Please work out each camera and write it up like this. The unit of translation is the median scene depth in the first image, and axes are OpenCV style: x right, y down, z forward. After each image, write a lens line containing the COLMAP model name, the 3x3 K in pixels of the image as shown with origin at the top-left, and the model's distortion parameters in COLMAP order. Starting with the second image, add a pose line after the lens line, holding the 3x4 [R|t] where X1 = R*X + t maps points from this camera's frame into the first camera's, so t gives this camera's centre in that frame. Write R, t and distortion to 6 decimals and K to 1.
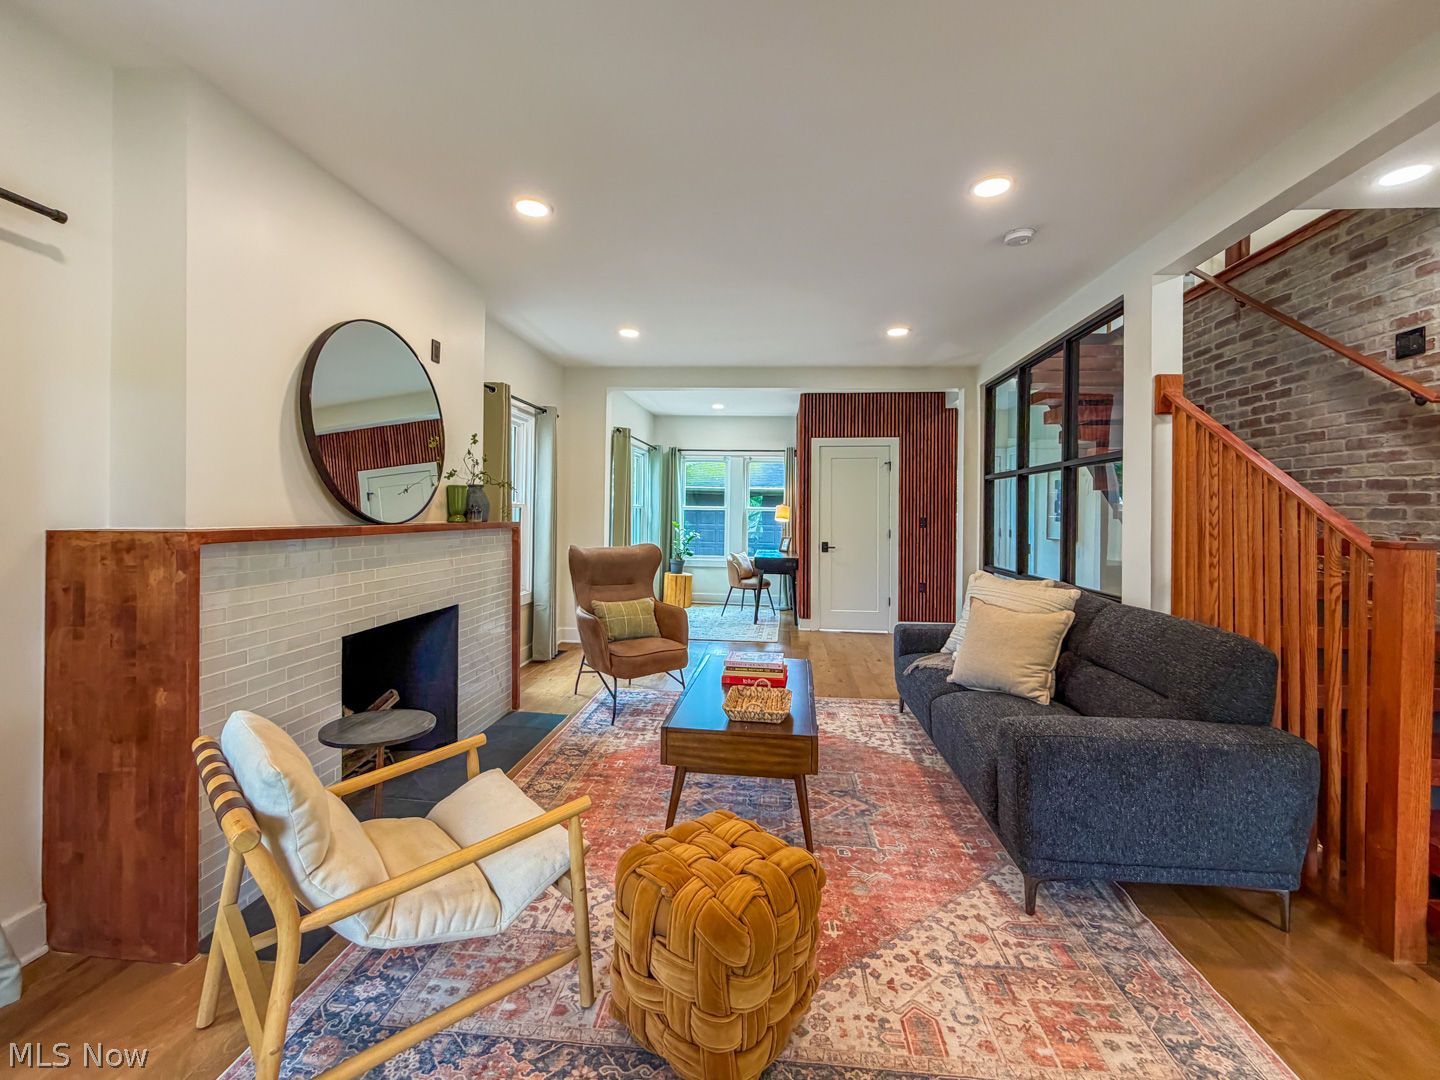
lens RADIAL K [[588.7, 0, 722.6], [0, 588.7, 514.5], [0, 0, 1]] dist [0.000210, -0.000023]
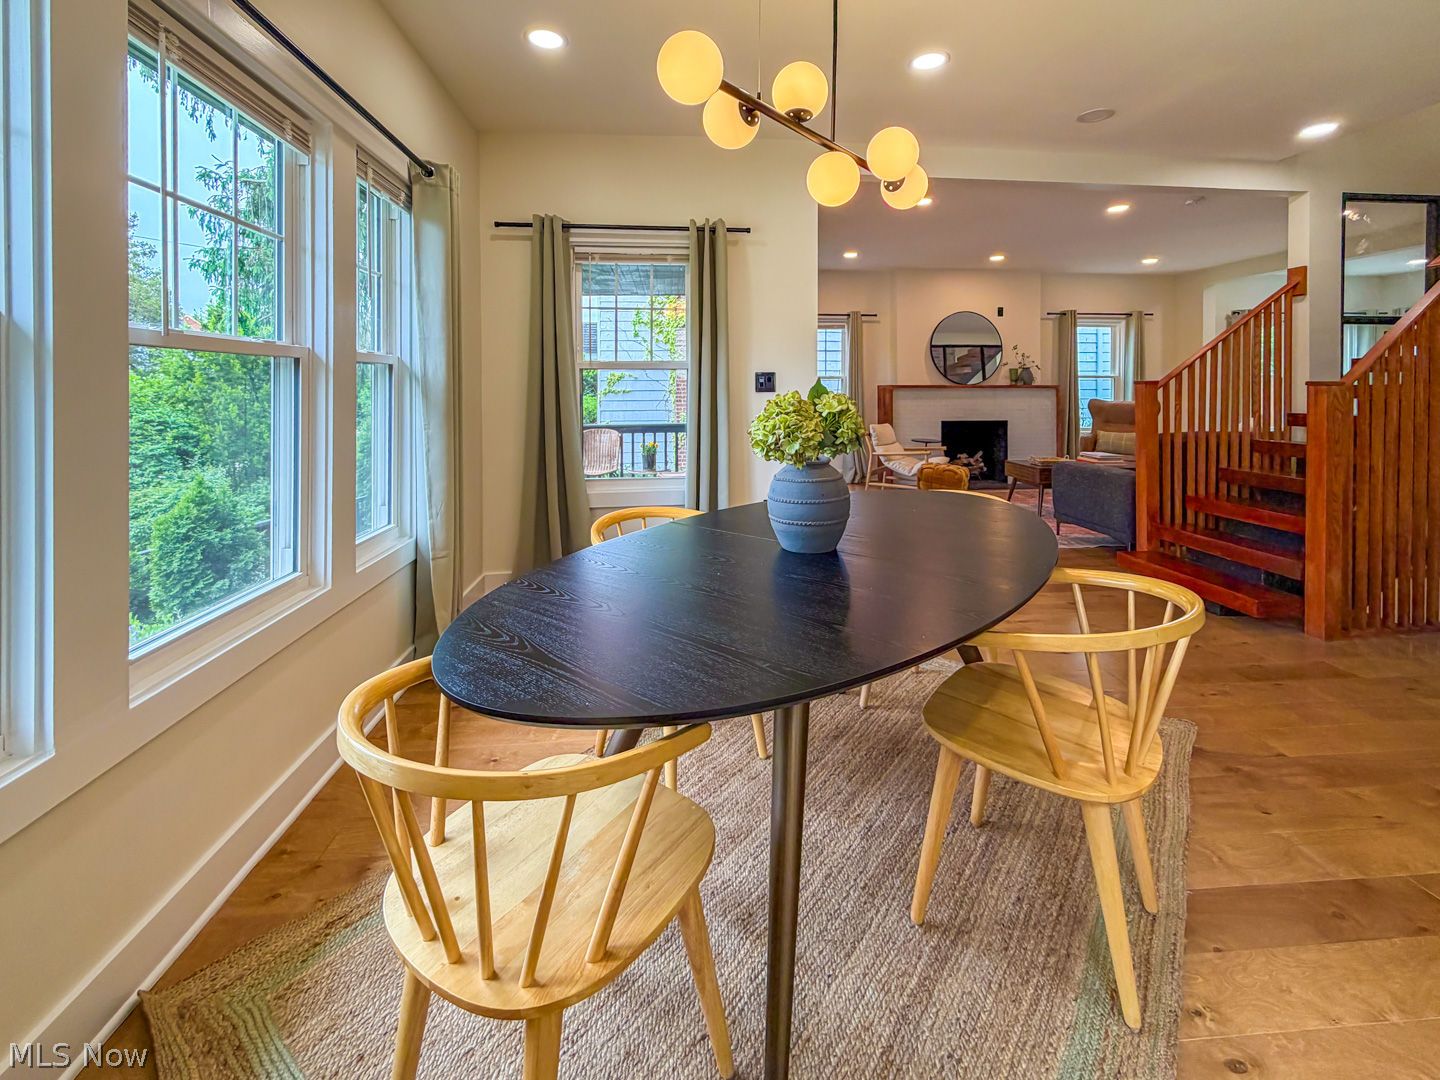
lens RADIAL K [[632.8, 0, 725.5], [0, 632.8, 391.5], [0, 0, 1]] dist [-0.000691, -0.000591]
pose [[0.179649, -0.005521, -0.983715, 1.777840], [-0.001726, 0.999981, -0.005928, 0.056161], [0.983729, 0.002763, 0.179636, -0.523963]]
